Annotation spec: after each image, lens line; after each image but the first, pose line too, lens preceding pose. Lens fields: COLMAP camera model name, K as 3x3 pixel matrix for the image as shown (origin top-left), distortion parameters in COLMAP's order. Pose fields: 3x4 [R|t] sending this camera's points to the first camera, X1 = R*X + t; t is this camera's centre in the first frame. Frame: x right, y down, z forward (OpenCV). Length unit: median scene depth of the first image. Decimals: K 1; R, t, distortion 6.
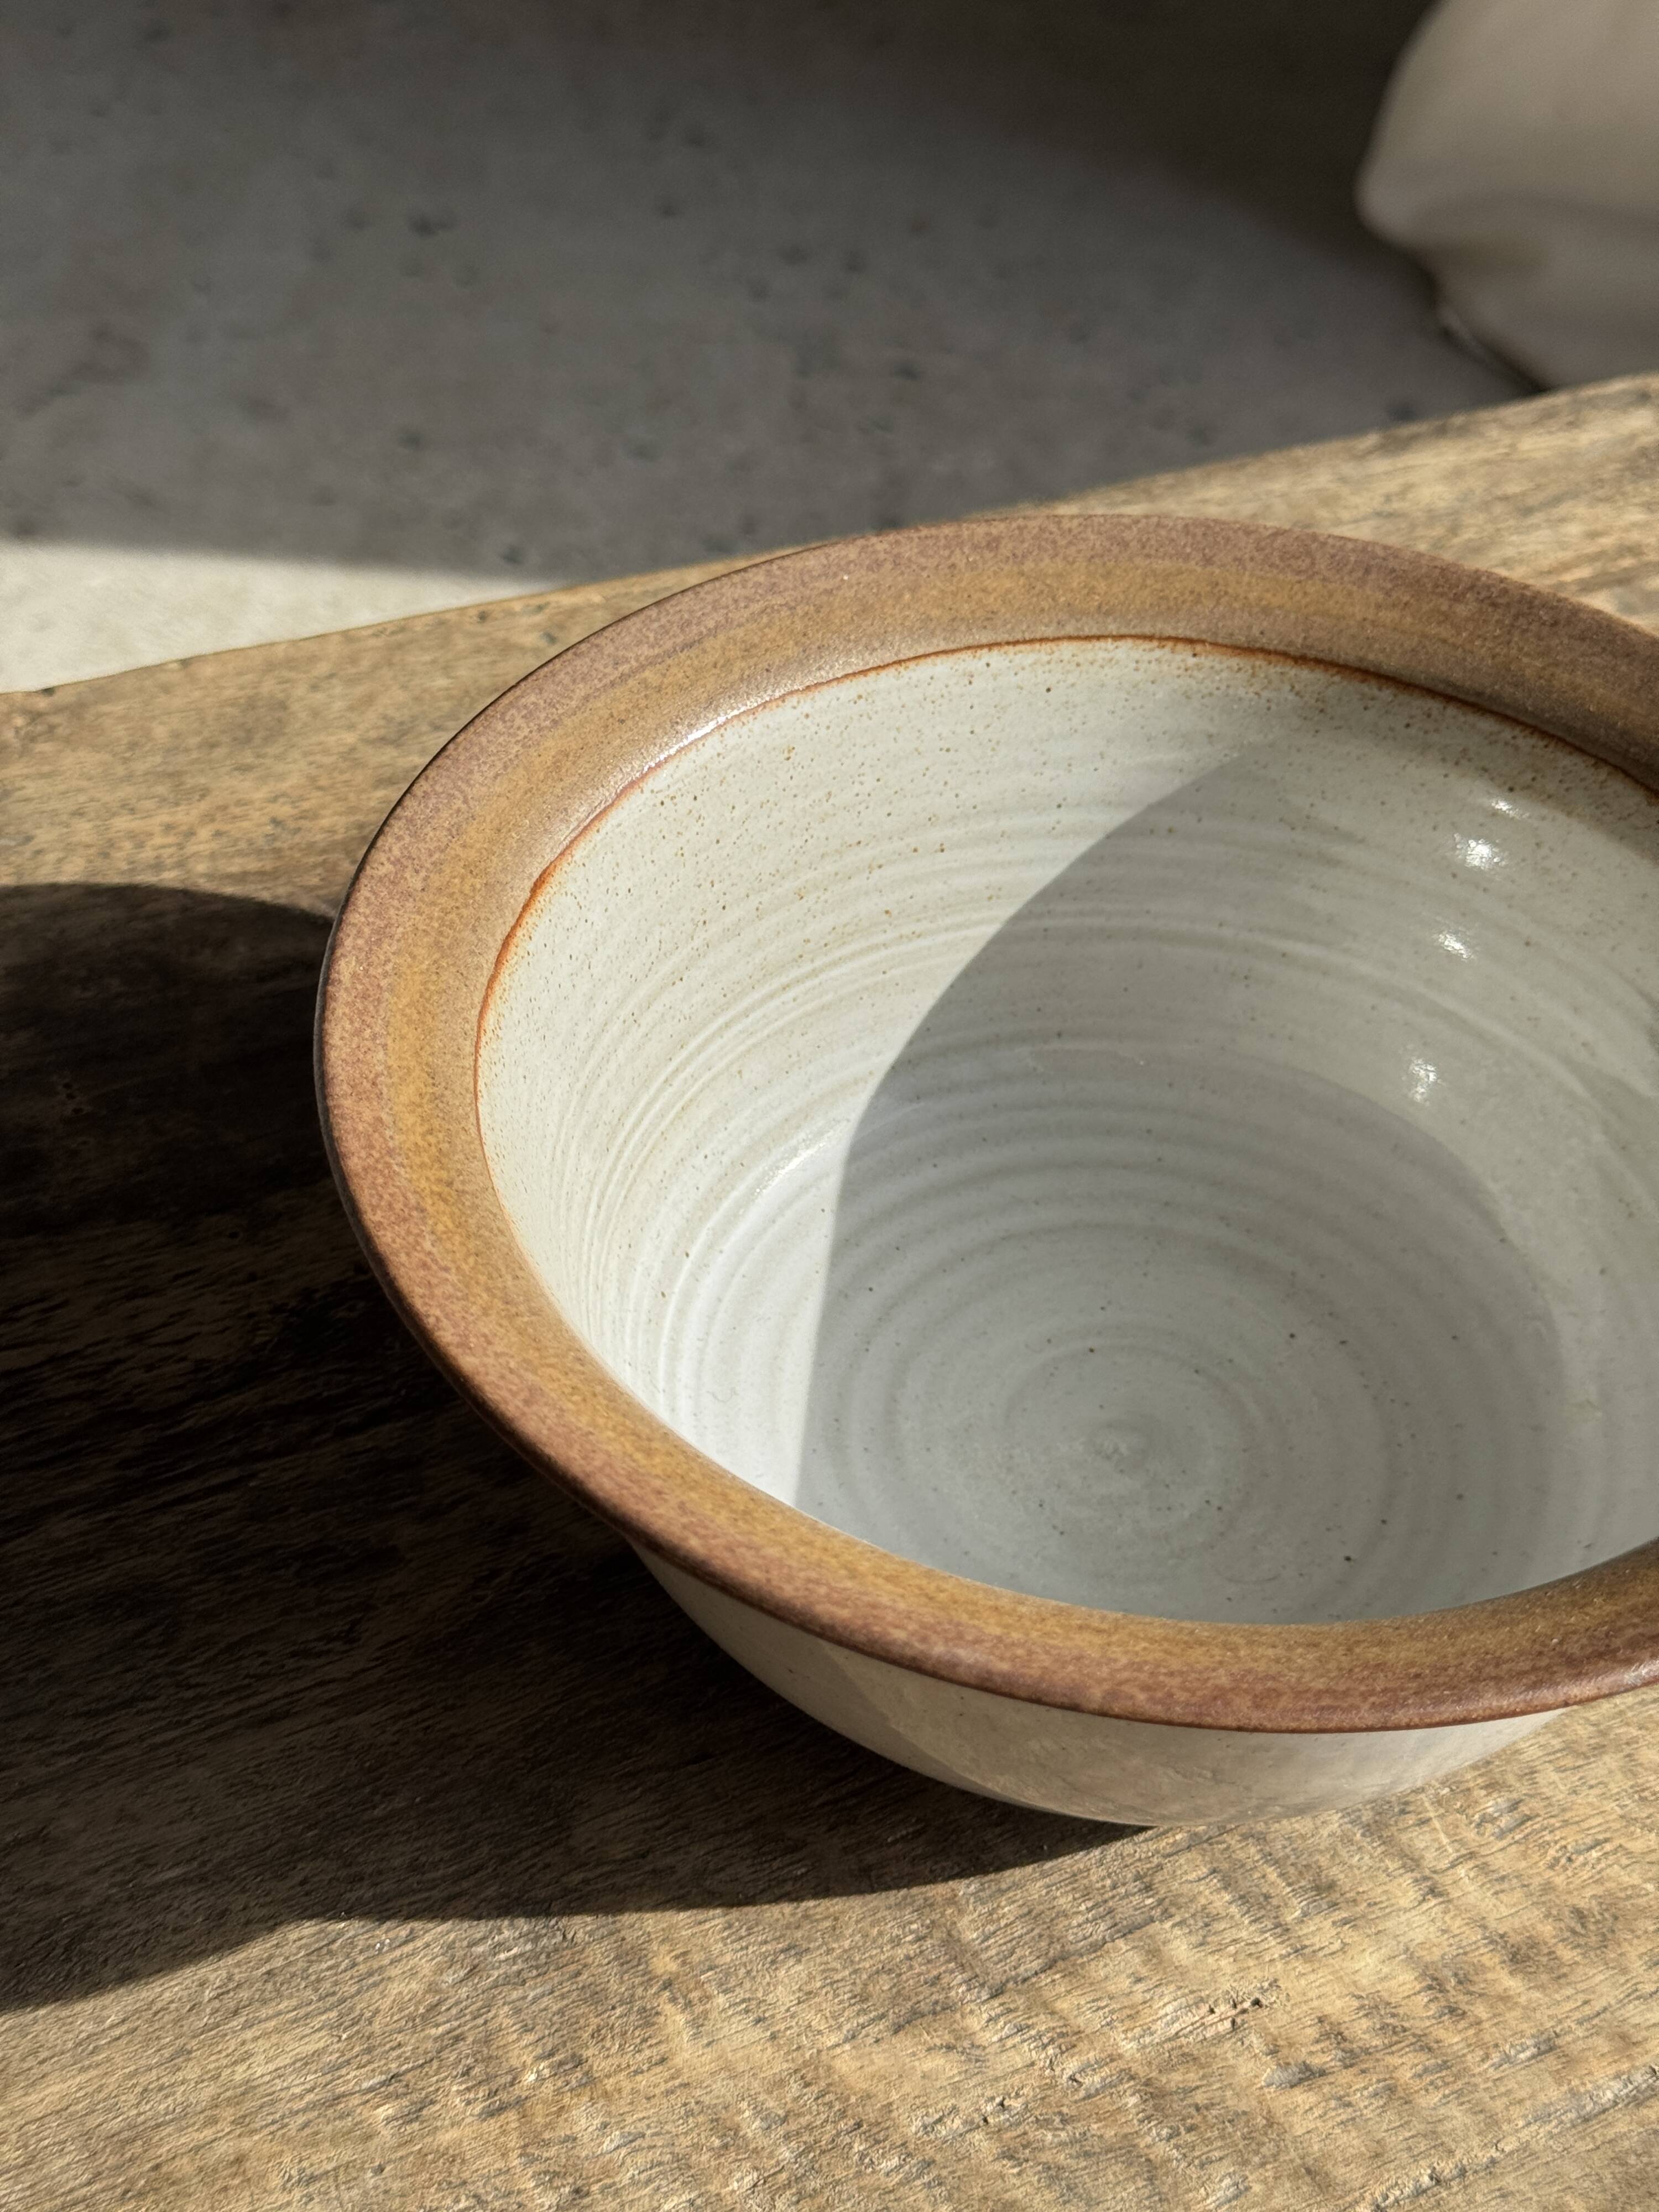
lens RADIAL K [[3139.7, 0, 784.2], [0, 3139.7, 1135.8], [0, 0, 1]] dist [0.124346, 0.000000]
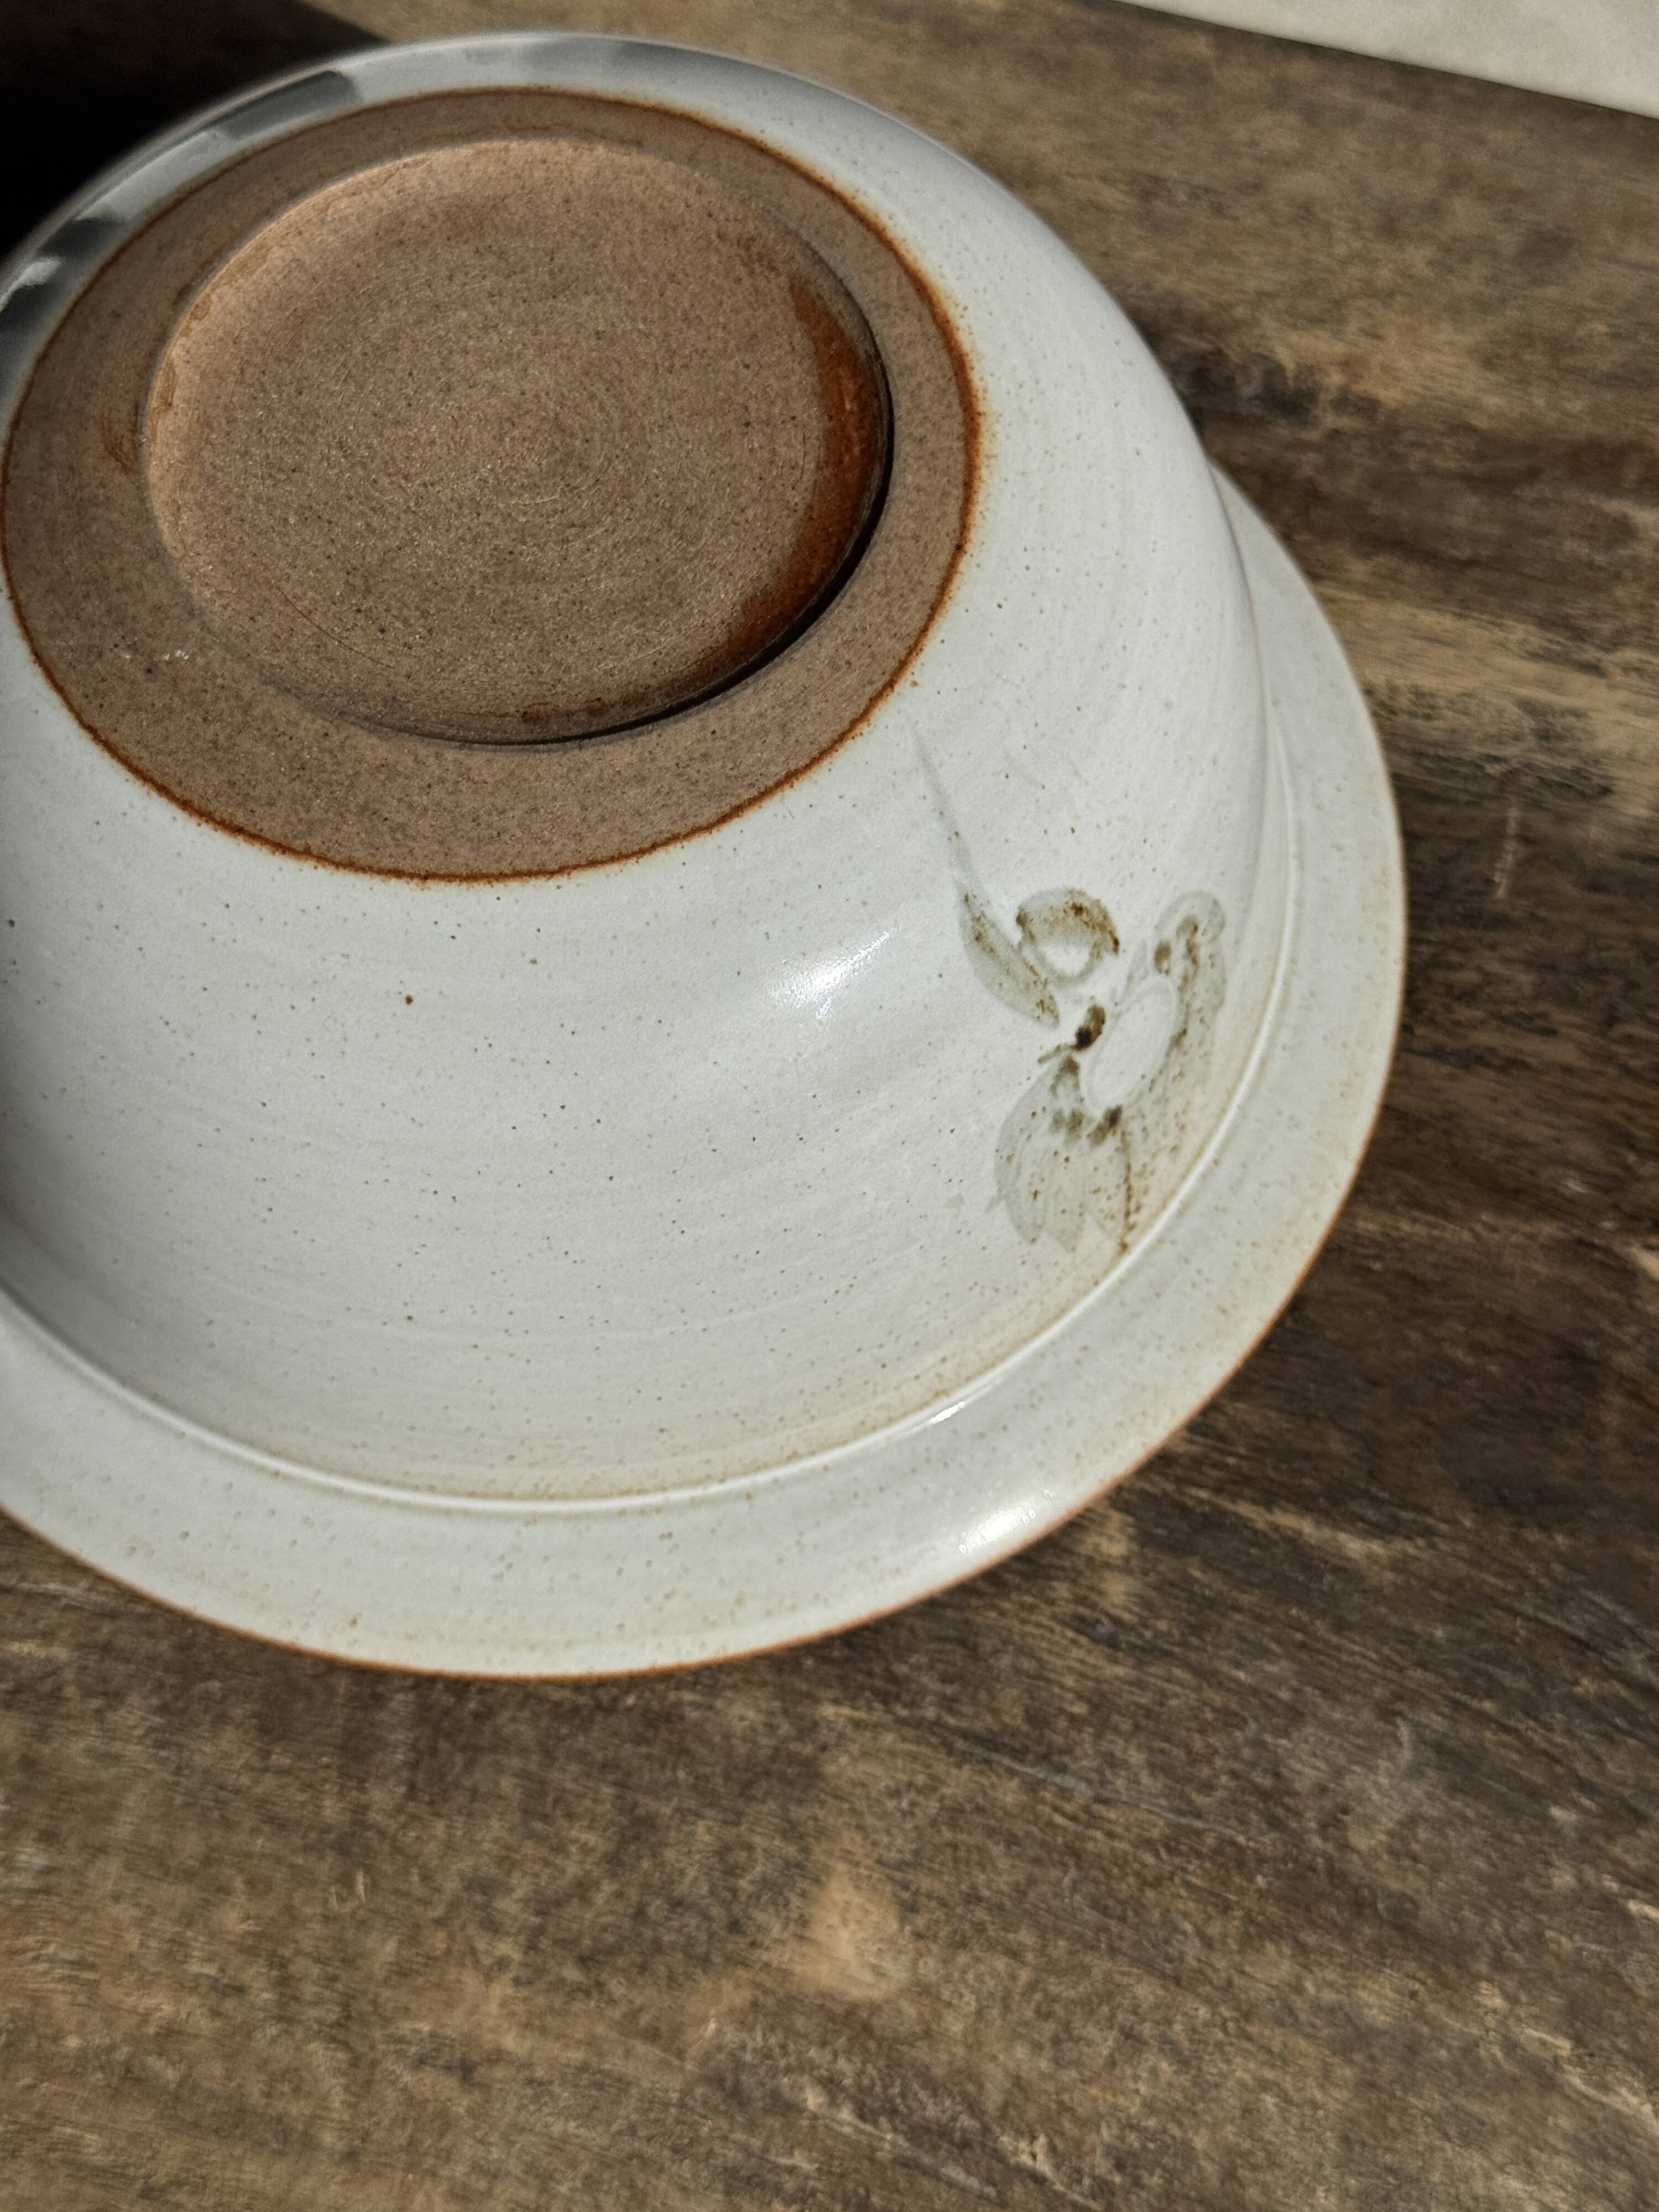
lens RADIAL K [[3359.7, 0, 878.0], [0, 3359.7, 1068.2], [0, 0, 1]] dist [0.120626, 0.000000]
pose [[0.788171, 0.534935, -0.304354, 0.581948], [-0.409670, 0.825043, 0.389198, -0.423723], [0.459301, -0.182070, 0.869421, 0.355409]]
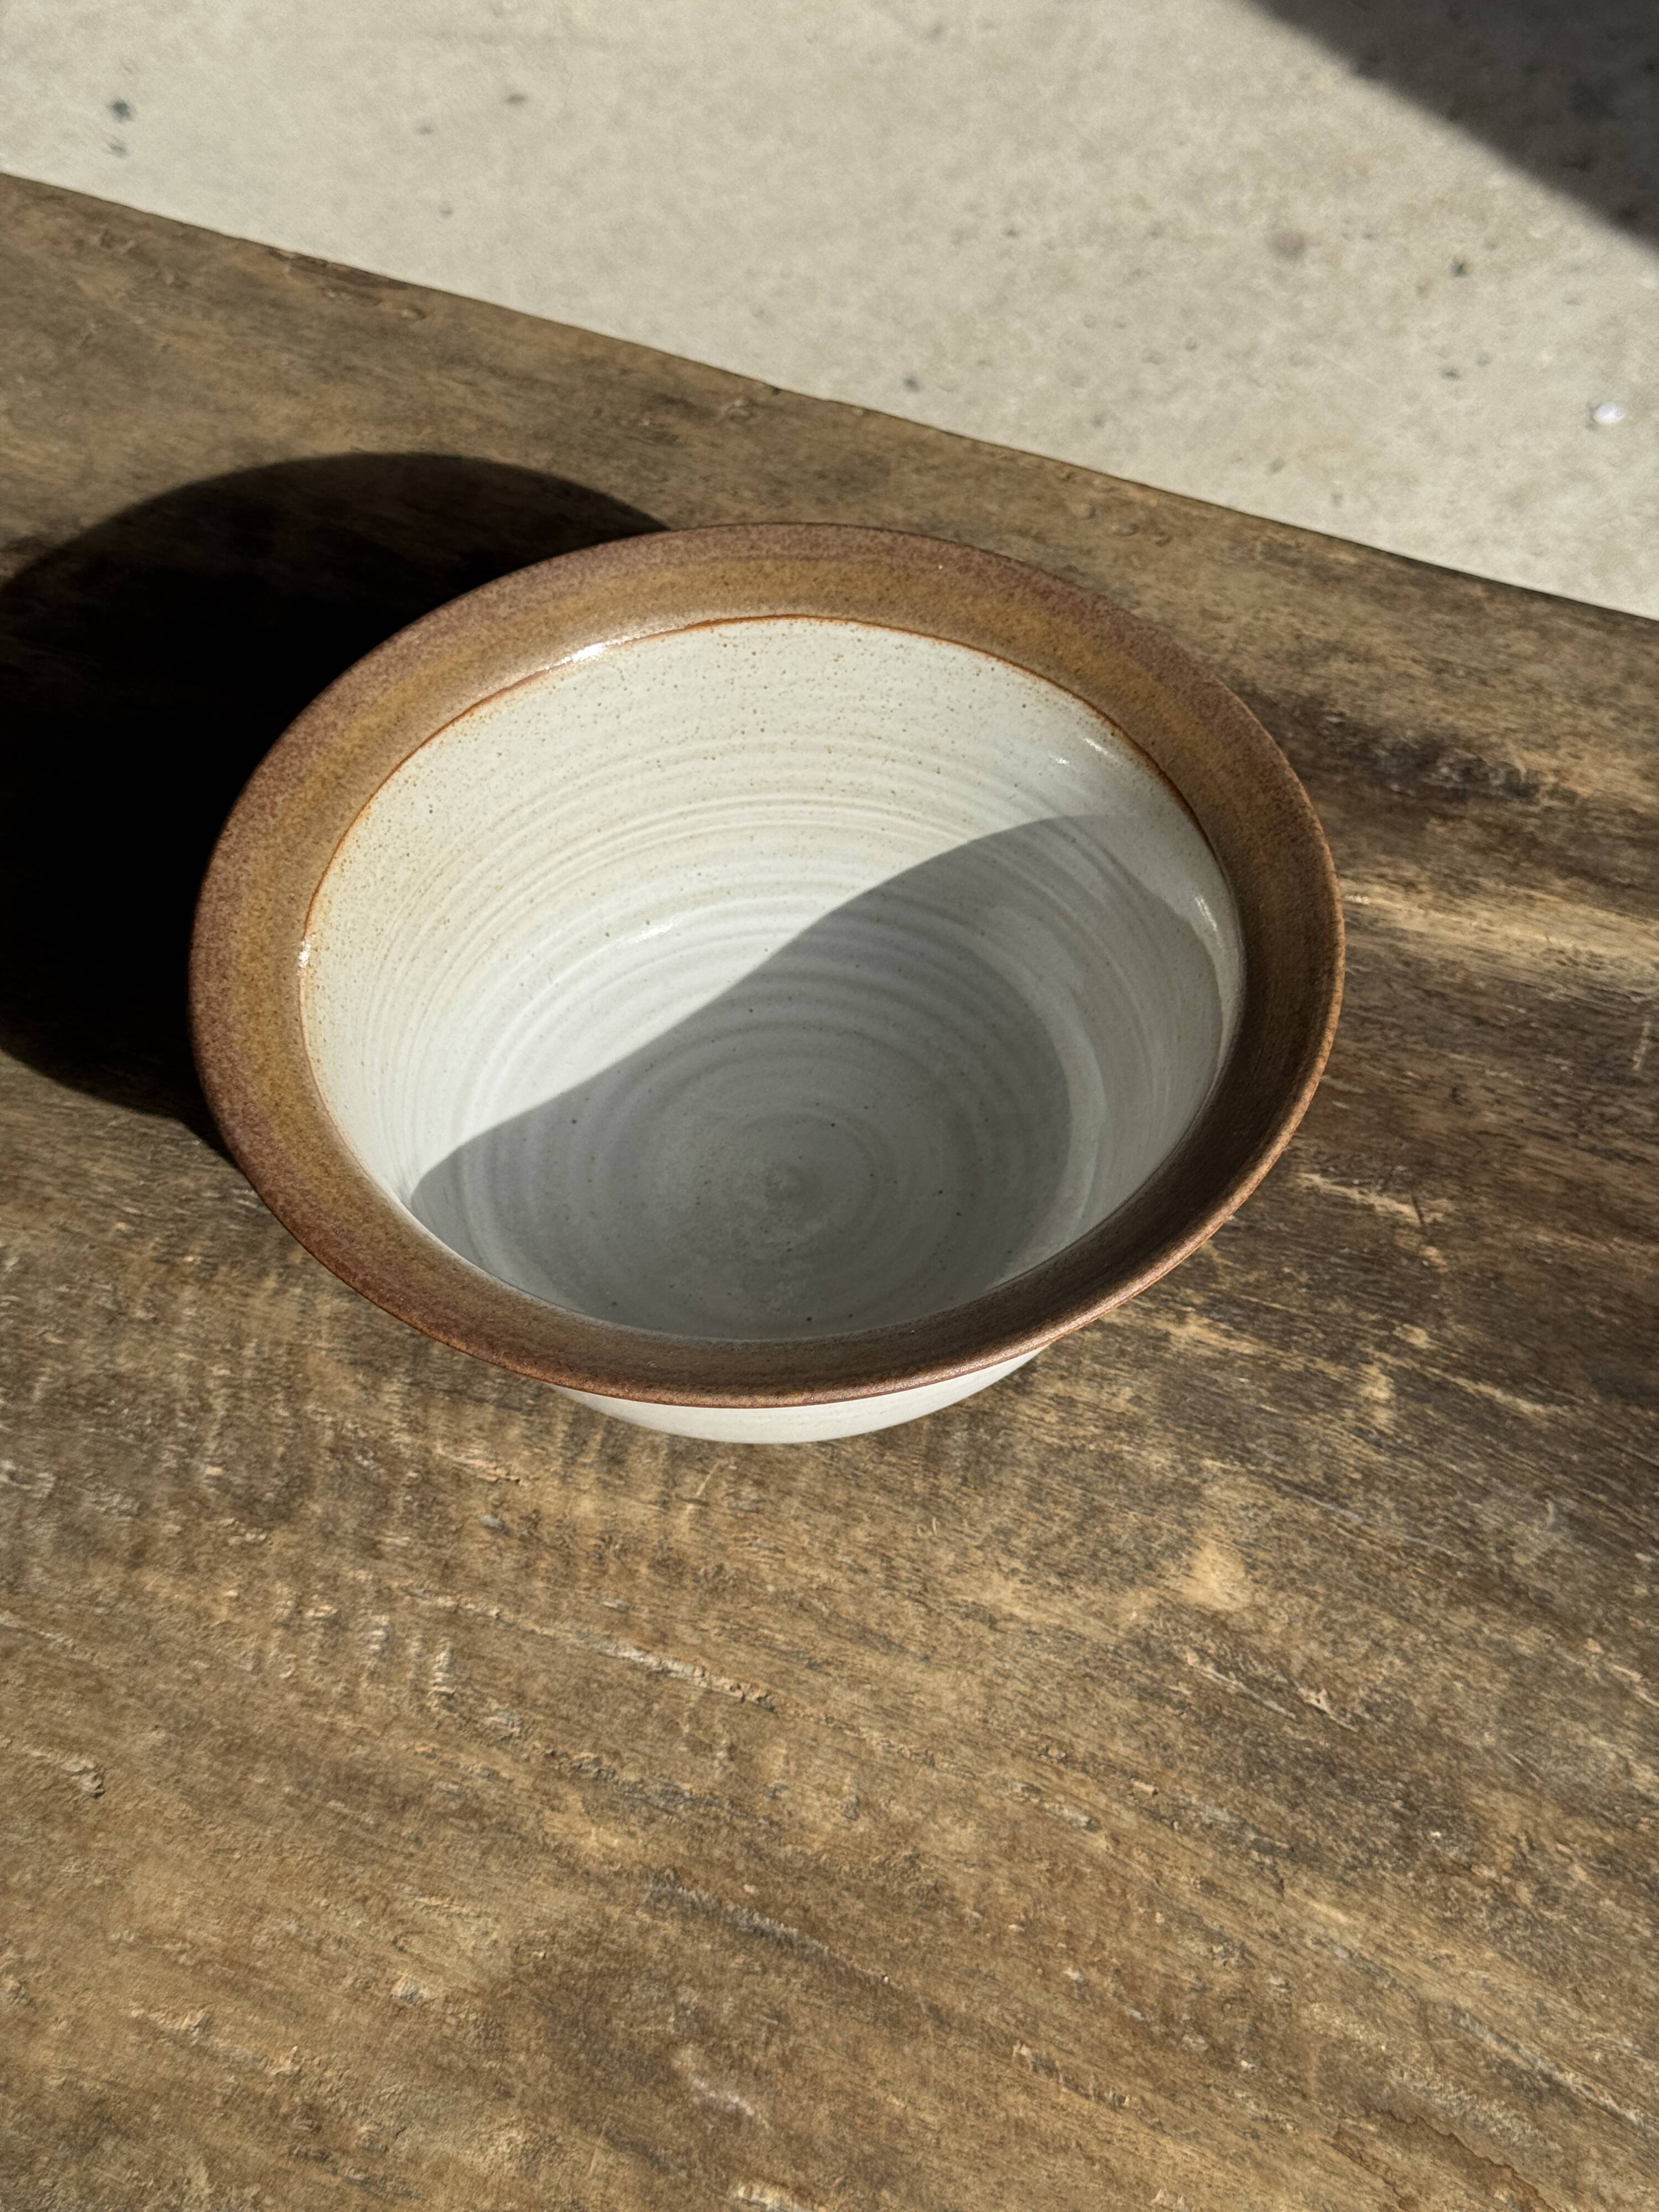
lens RADIAL K [[3139.7, 0, 827.6], [0, 3139.7, 1098.5], [0, 0, 1]] dist [0.124346, 0.000000]
pose [[0.709350, 0.529767, -0.464941, 0.862966], [-0.456165, 0.847896, 0.270158, -0.374944], [0.537343, 0.020453, 0.843116, -0.243810]]
